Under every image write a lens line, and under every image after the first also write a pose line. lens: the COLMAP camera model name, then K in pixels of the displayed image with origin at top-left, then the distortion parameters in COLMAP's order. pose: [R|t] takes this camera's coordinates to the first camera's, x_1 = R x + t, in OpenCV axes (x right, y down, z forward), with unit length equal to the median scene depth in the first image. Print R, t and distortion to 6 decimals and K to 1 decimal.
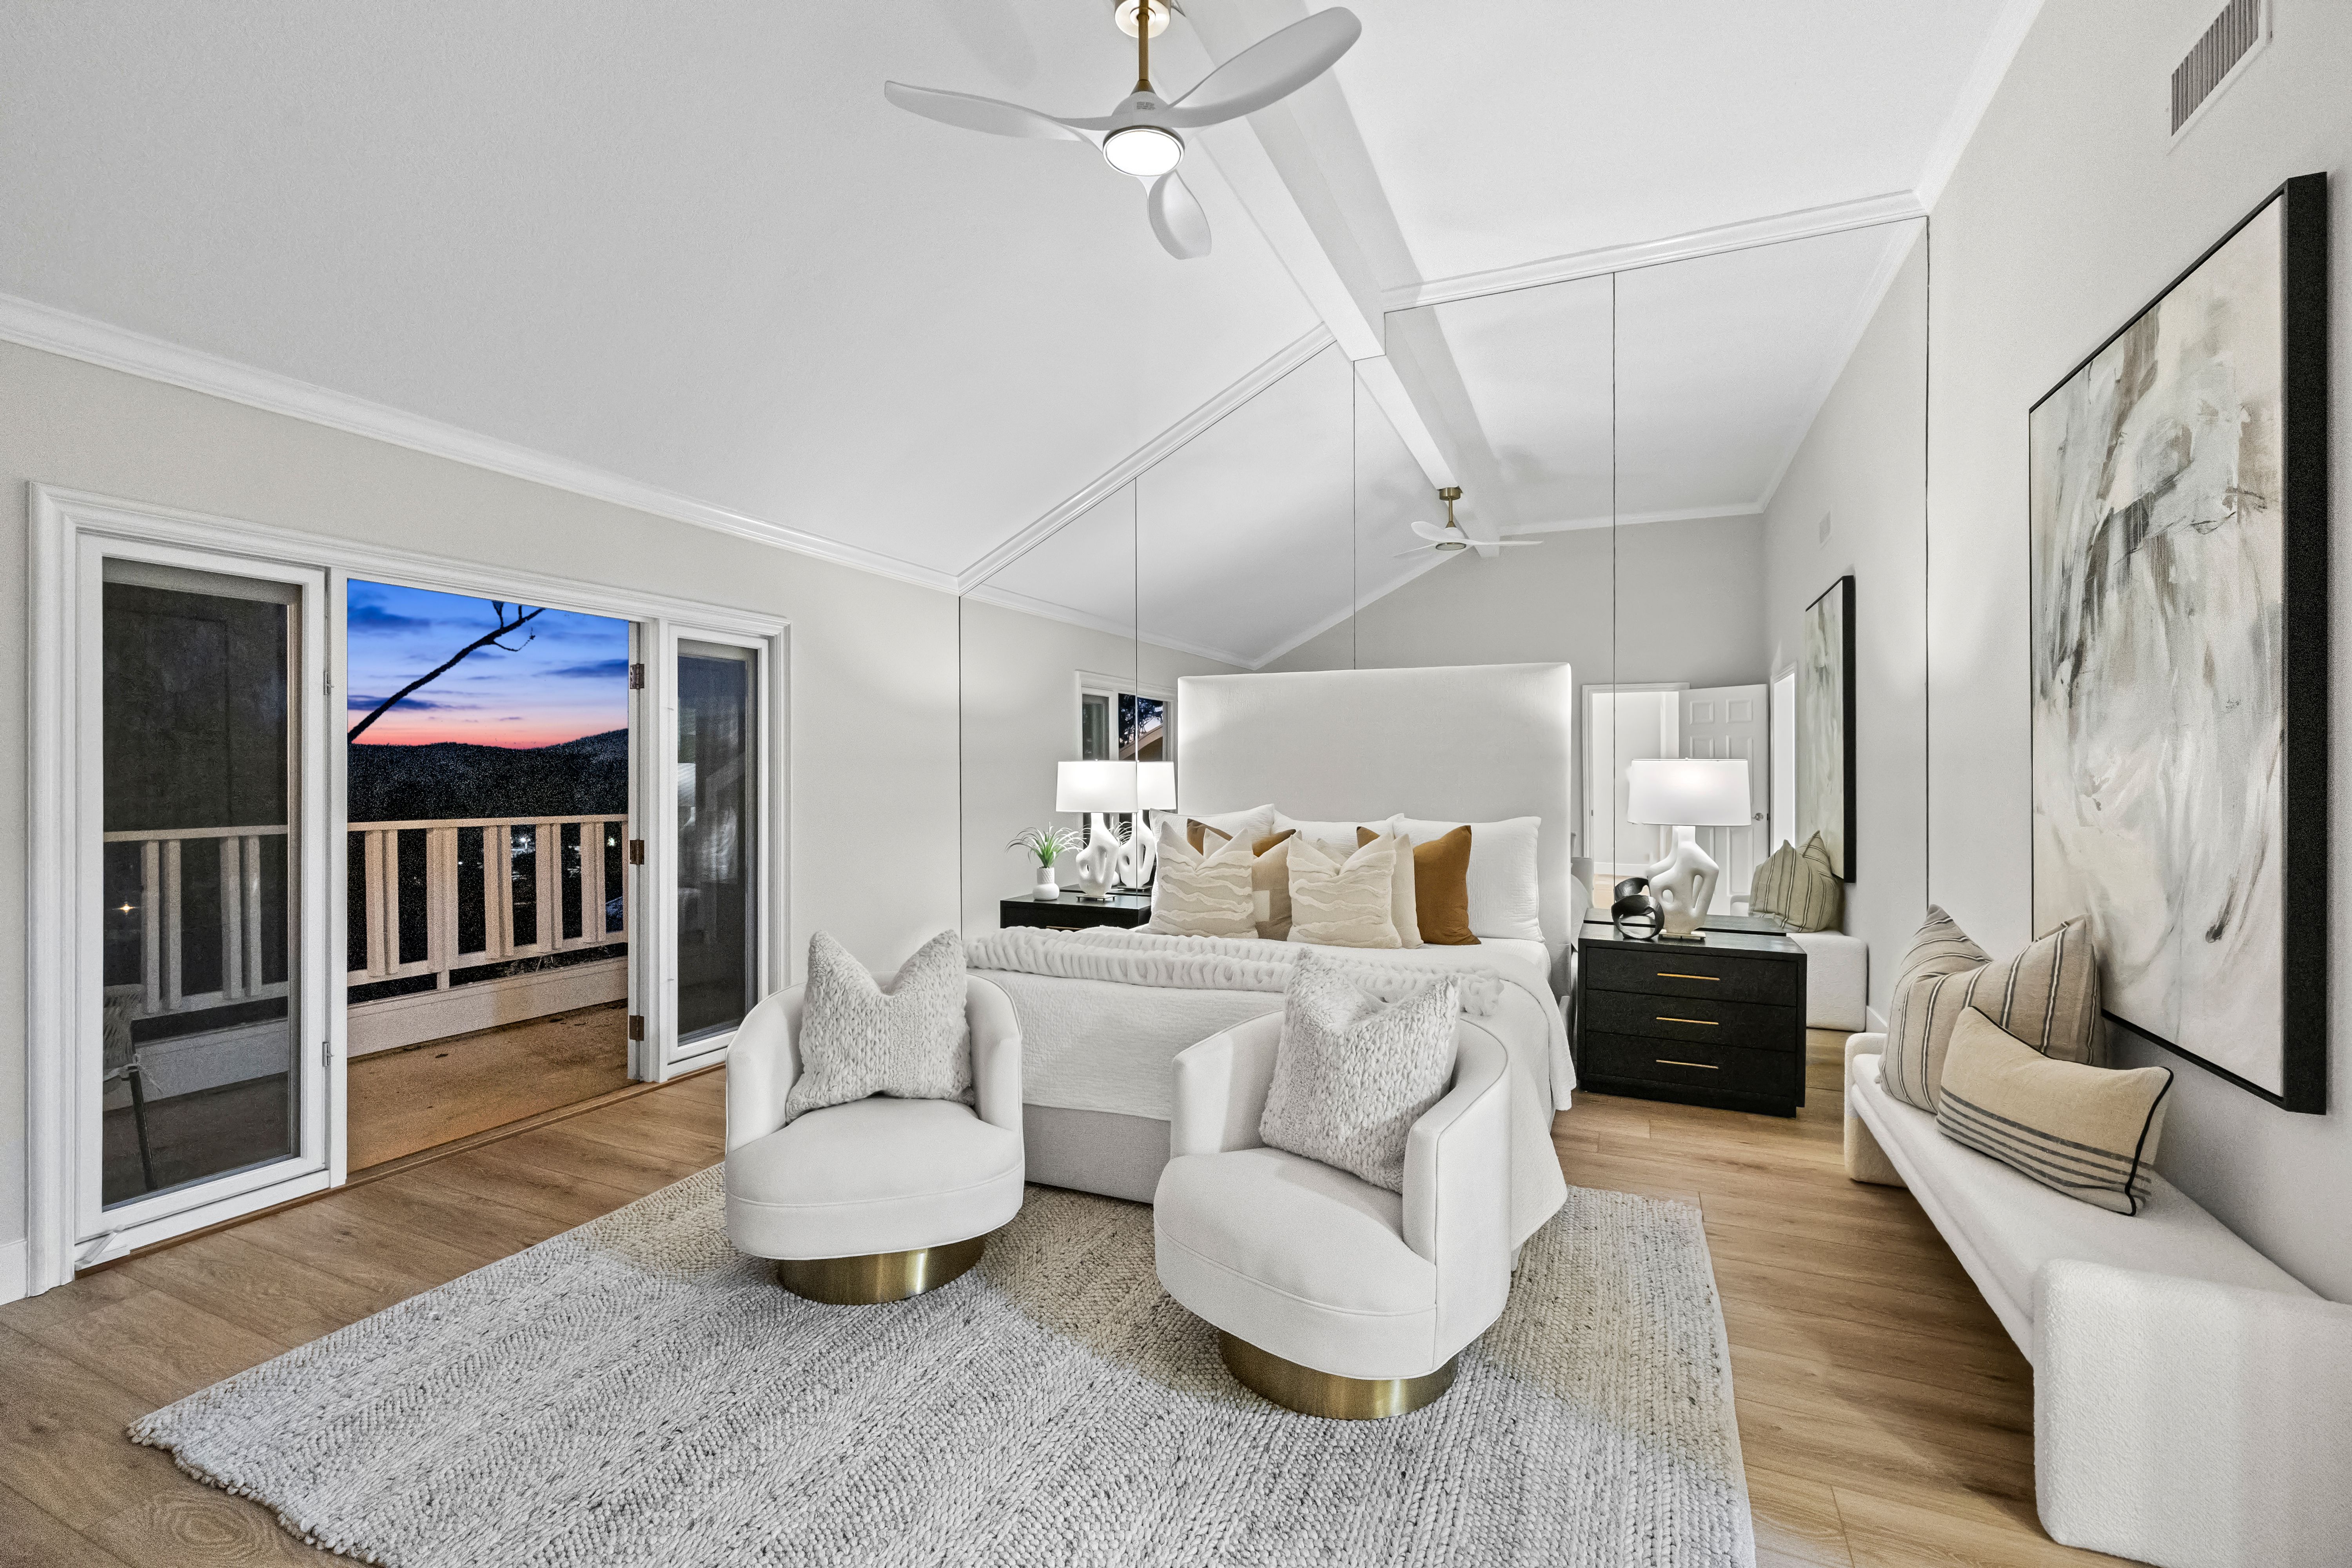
lens RADIAL K [[997.7, 0, 1196.2], [0, 997.7, 774.3], [0, 0, 1]] dist [0.001147, -0.000054]
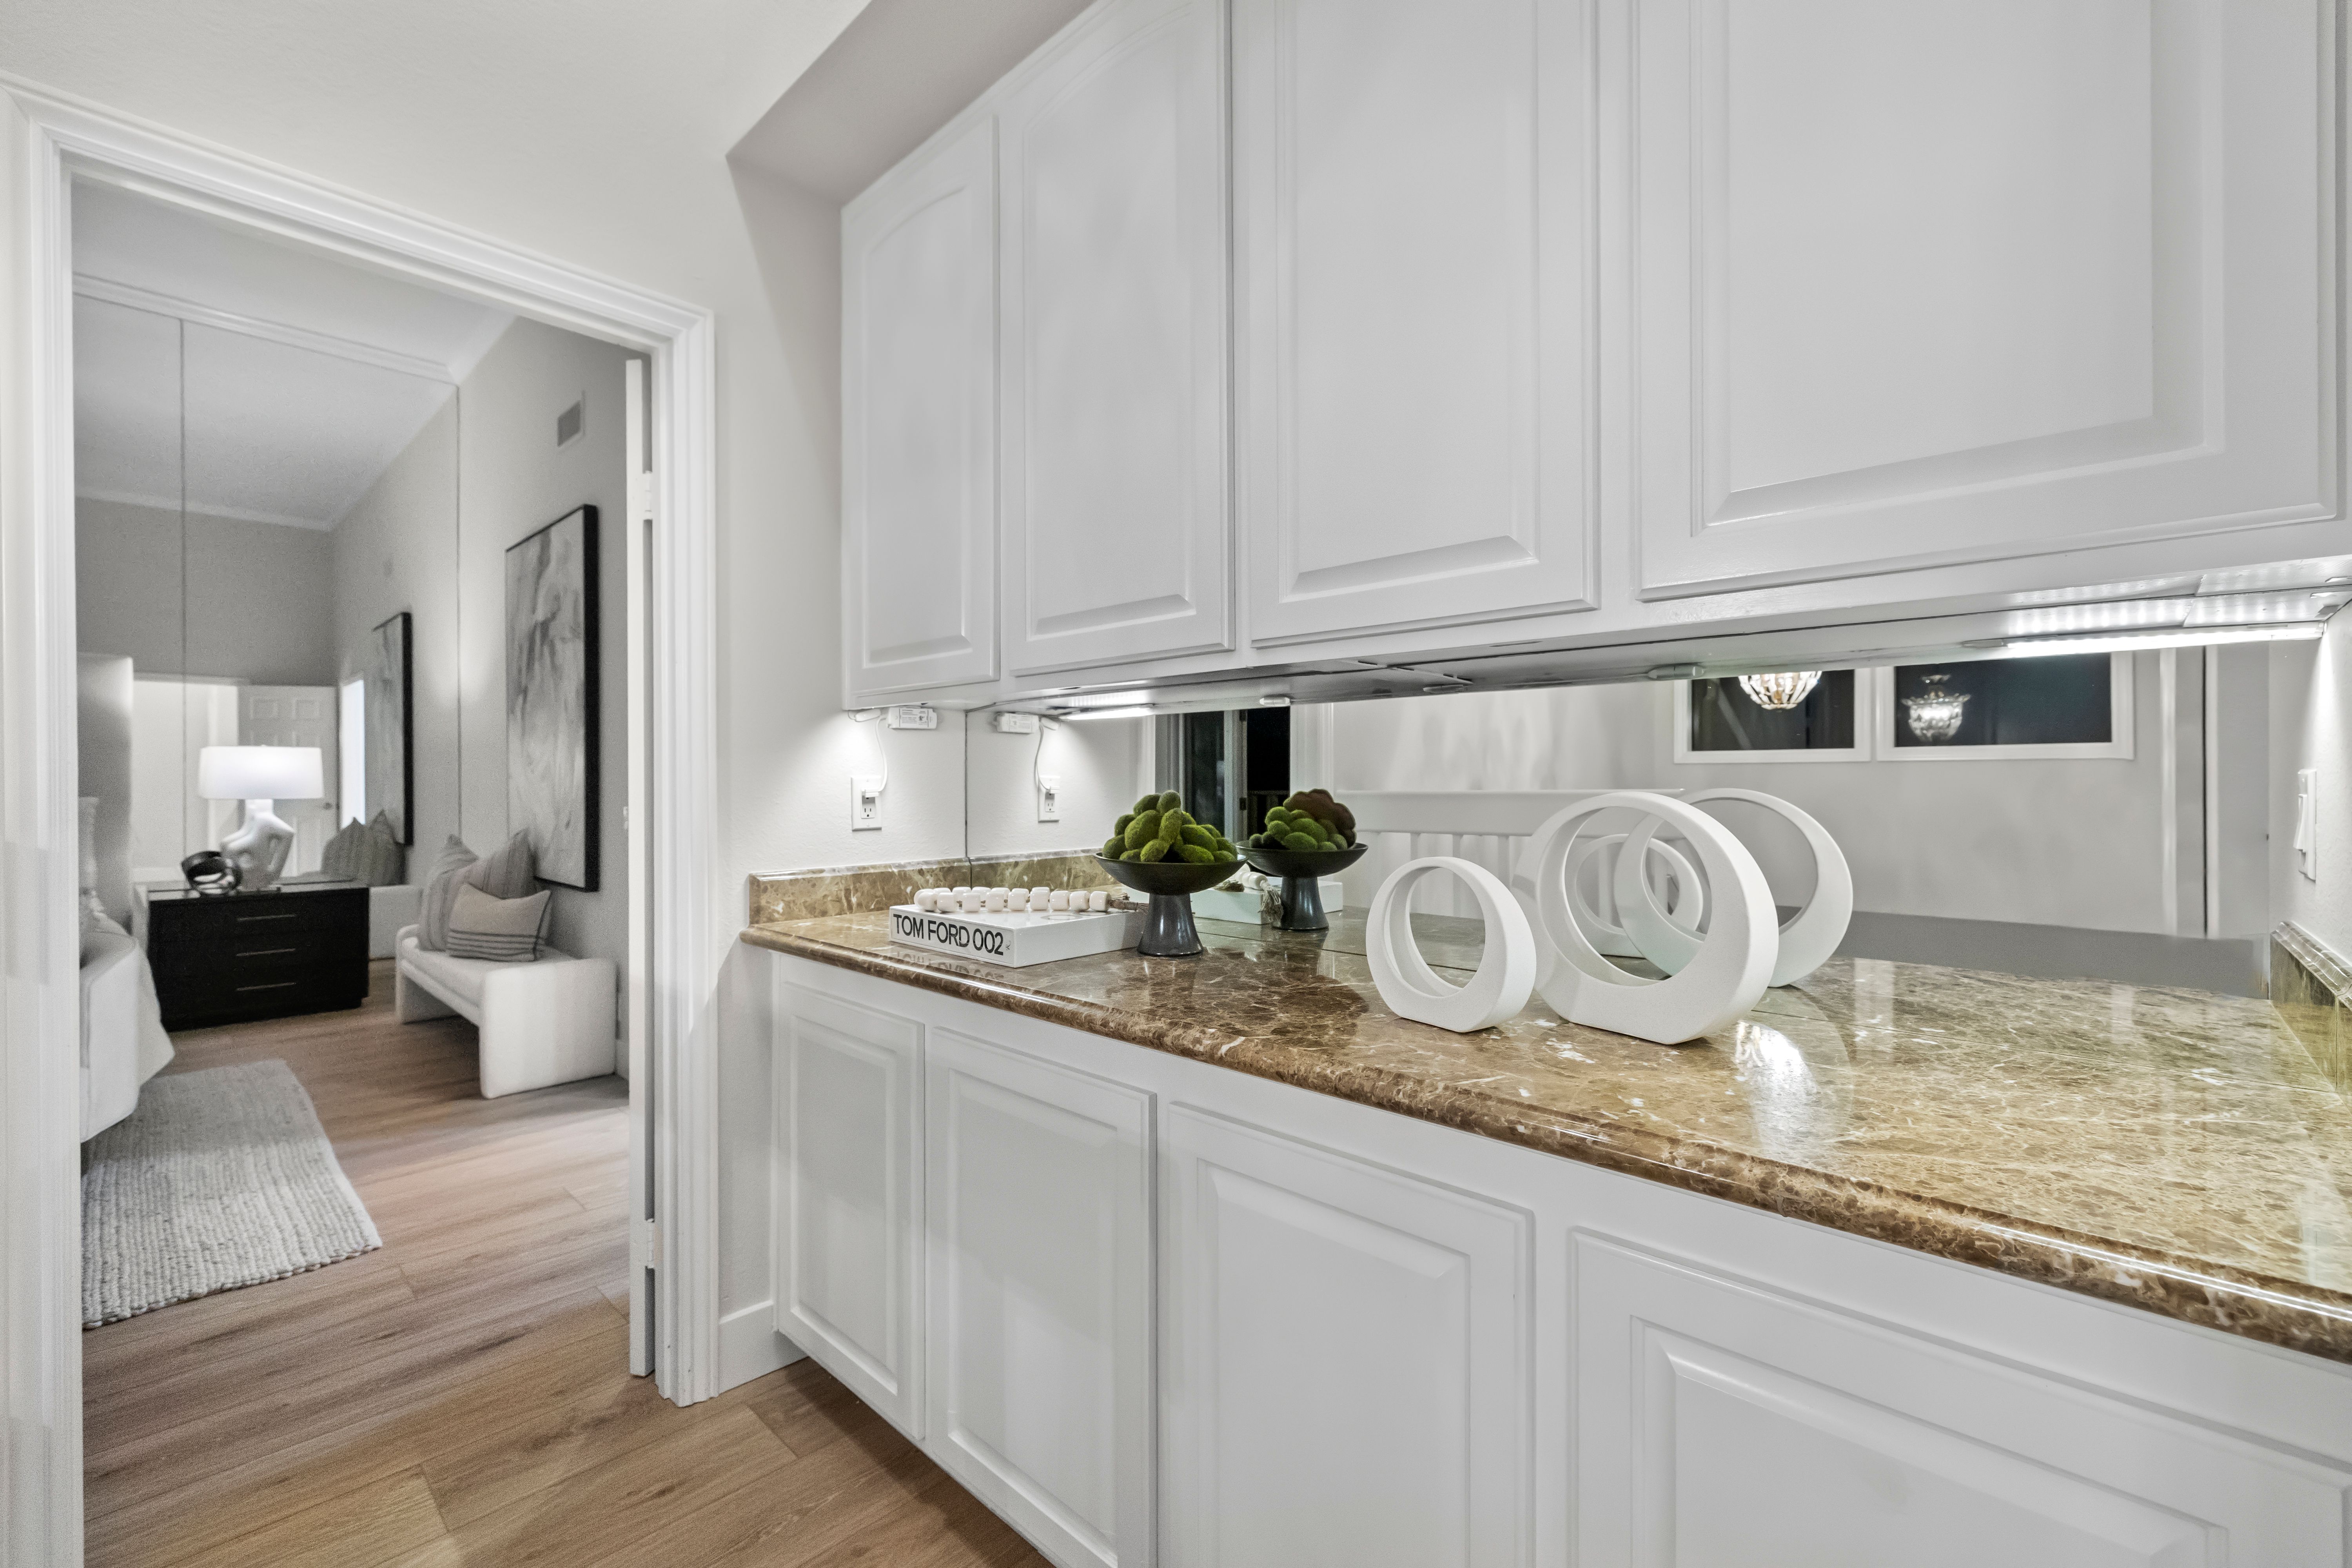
lens RADIAL K [[997.7, 0, 1181.8], [0, 997.7, 784.2], [0, 0, 1]] dist [0.001147, -0.000054]
pose [[0.340995, -0.003411, 0.940059, -0.317513], [0.002299, 0.999993, 0.002794, 0.035093], [-0.940062, 0.001208, 0.341000, -0.550776]]
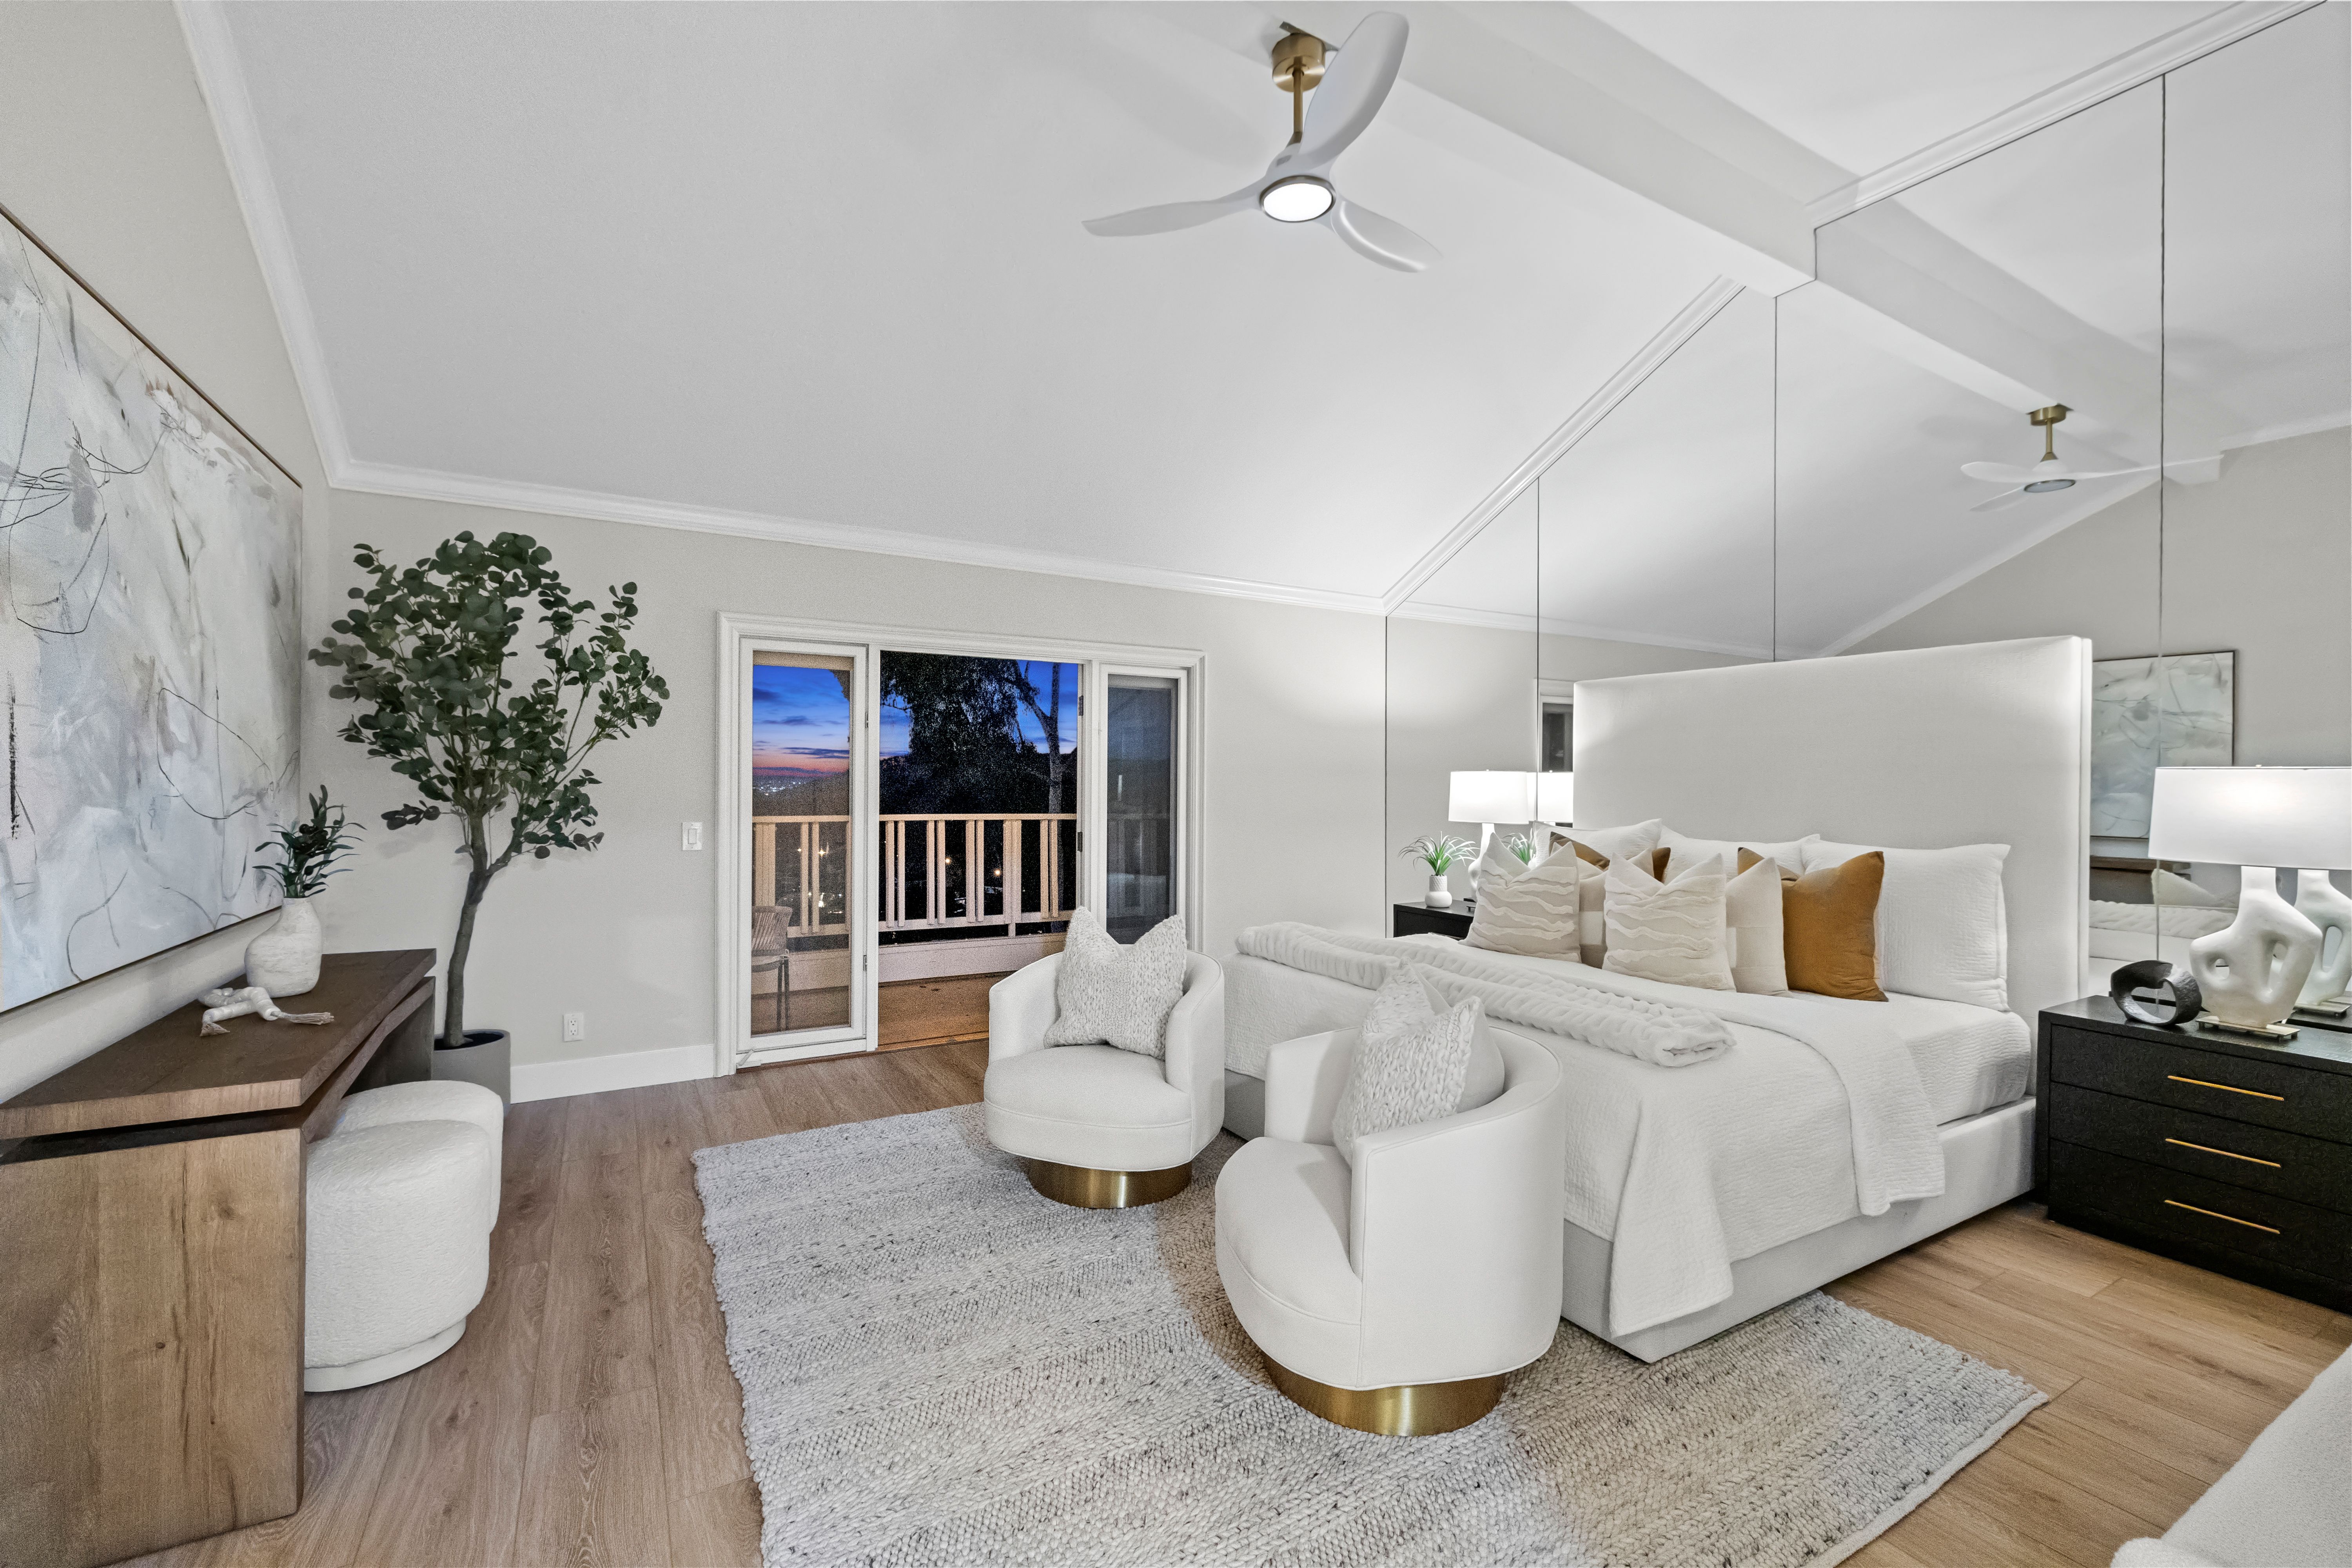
lens RADIAL K [[997.7, 0, 1247.8], [0, 997.7, 789.3], [0, 0, 1]] dist [0.001147, -0.000054]
pose [[0.817593, 0.009535, -0.575717, 0.356603], [-0.007114, 0.999954, 0.006458, 0.000036], [0.575752, -0.001185, 0.817623, 0.065513]]
